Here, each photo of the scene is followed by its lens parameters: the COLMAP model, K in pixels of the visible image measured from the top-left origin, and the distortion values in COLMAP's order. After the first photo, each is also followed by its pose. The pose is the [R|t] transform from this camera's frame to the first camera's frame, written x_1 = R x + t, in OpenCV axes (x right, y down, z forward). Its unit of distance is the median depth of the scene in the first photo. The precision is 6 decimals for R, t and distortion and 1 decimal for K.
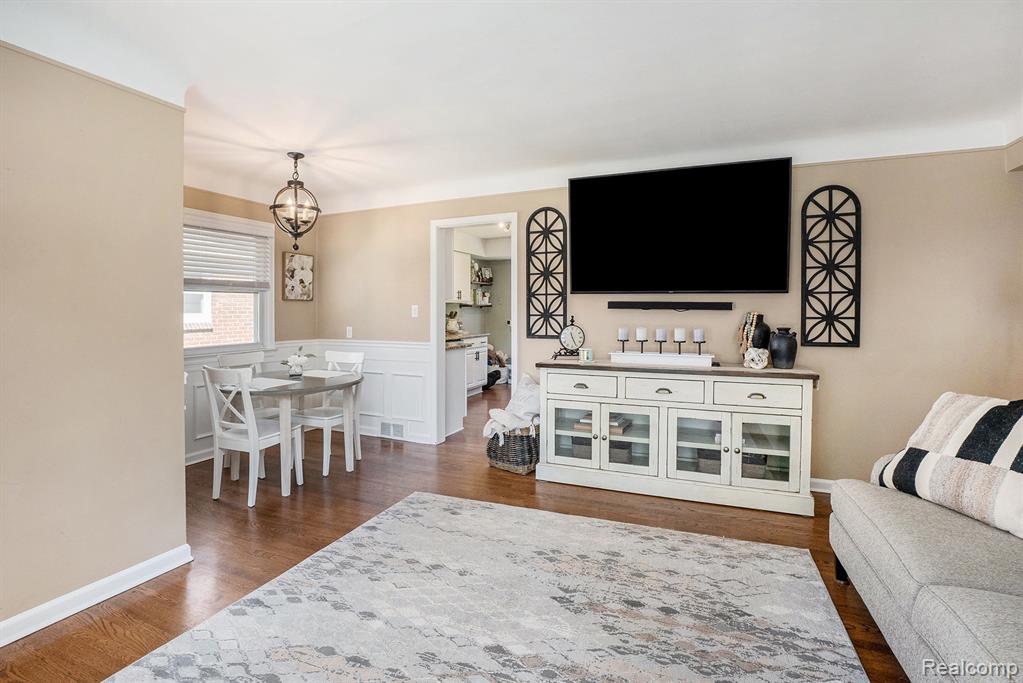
lens RADIAL K [[476.5, 0, 511.5], [0, 476.5, 341.5], [0, 0, 1]] dist [-0.052132, 0.000337]
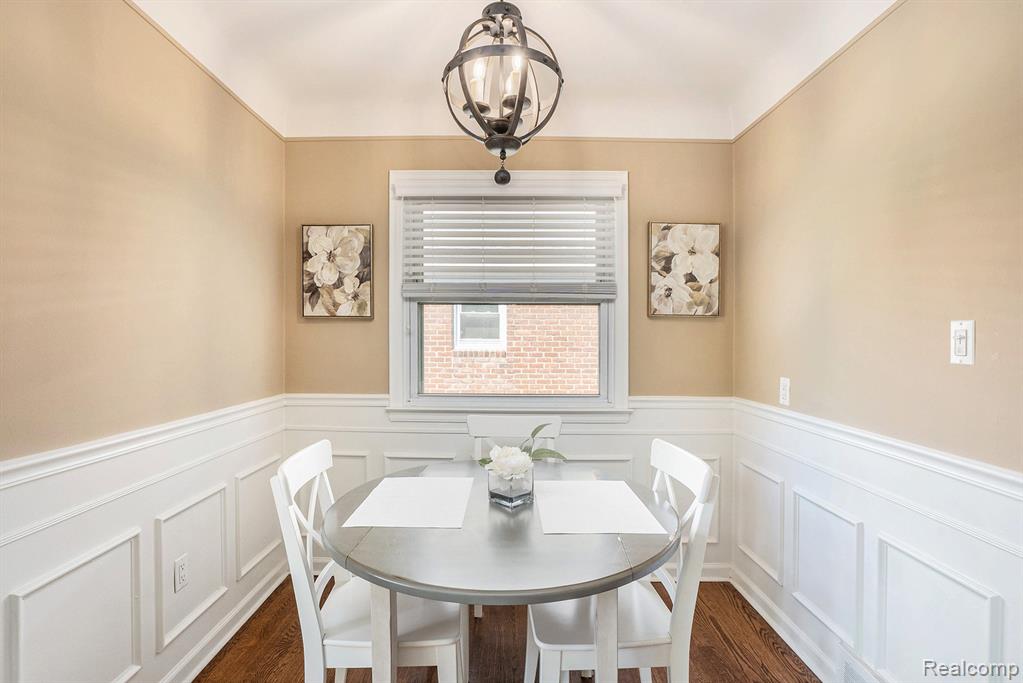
lens RADIAL K [[476.5, 0, 511.5], [0, 476.5, 341.5], [0, 0, 1]] dist [-0.052132, 0.000337]
pose [[0.398062, 0.012211, -0.917277, -0.072984], [-0.060626, 0.998076, -0.013023, -0.046955], [0.915353, 0.060795, 0.398036, 0.681964]]
